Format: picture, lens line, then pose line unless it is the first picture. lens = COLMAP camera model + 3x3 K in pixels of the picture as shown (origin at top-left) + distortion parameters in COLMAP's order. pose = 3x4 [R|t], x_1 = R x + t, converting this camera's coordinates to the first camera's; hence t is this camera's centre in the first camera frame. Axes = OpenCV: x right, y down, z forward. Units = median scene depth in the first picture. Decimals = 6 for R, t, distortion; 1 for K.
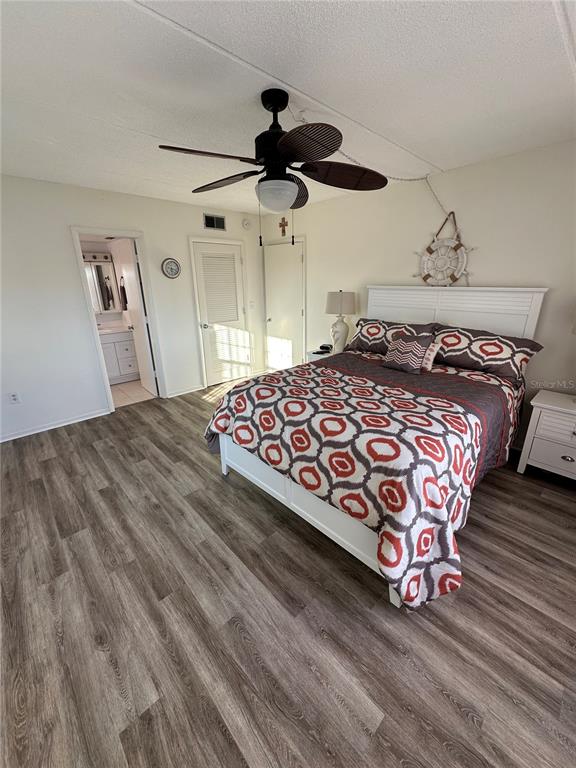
lens RADIAL K [[307.5, 0, 288.0], [0, 307.5, 382.9], [0, 0, 1]] dist [-0.002455, 0.000920]
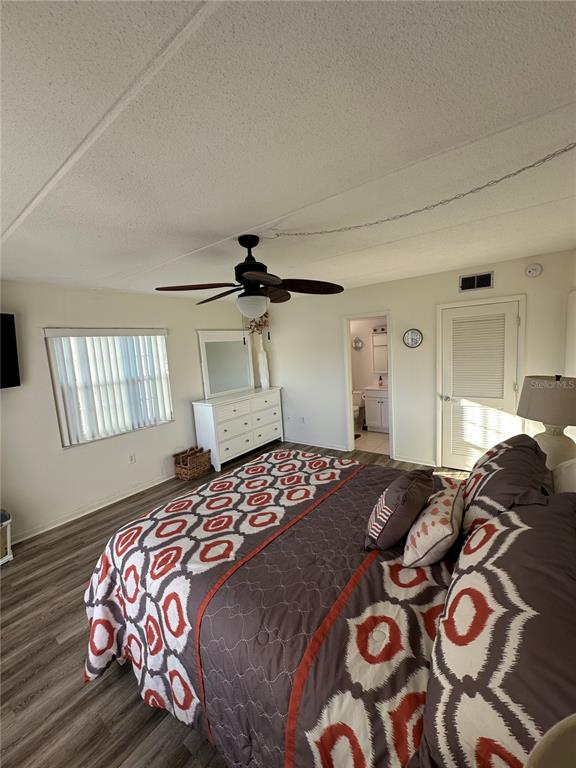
lens RADIAL K [[307.5, 0, 288.8], [0, 307.5, 383.2], [0, 0, 1]] dist [-0.002455, 0.000920]
pose [[0.166994, 0.122666, -0.978298, 0.658229], [-0.259647, 0.962678, 0.076386, -0.230499], [0.951155, 0.241256, 0.192611, 0.514560]]
